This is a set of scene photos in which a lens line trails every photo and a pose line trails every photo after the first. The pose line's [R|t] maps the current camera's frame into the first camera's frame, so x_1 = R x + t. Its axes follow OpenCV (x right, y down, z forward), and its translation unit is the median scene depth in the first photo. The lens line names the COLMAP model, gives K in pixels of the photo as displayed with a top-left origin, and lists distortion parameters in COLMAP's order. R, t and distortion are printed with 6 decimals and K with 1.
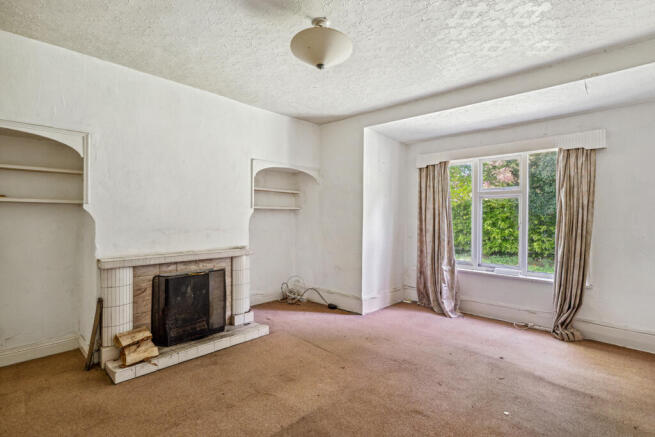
lens RADIAL K [[303.0, 0, 321.9], [0, 303.0, 216.7], [0, 0, 1]] dist [-0.005875, -0.000302]
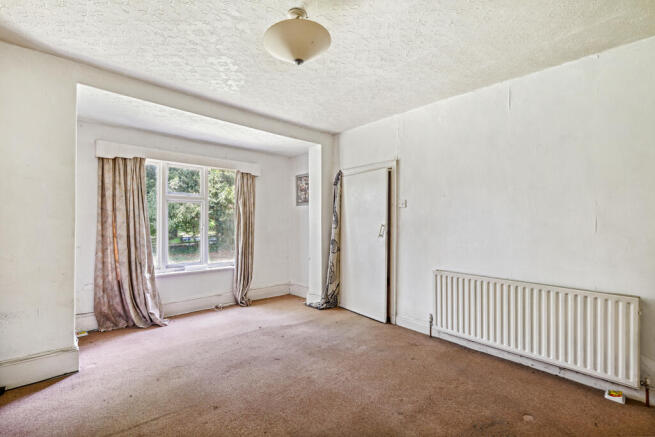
lens RADIAL K [[290.3, 0, 326.4], [0, 290.3, 222.1], [0, 0, 1]] dist [0.001722, 0.000450]
pose [[0.088064, -0.014420, 0.996010, -0.435492], [-0.007406, 0.999858, 0.015131, -0.010854], [-0.996087, -0.008709, 0.087945, 0.409408]]
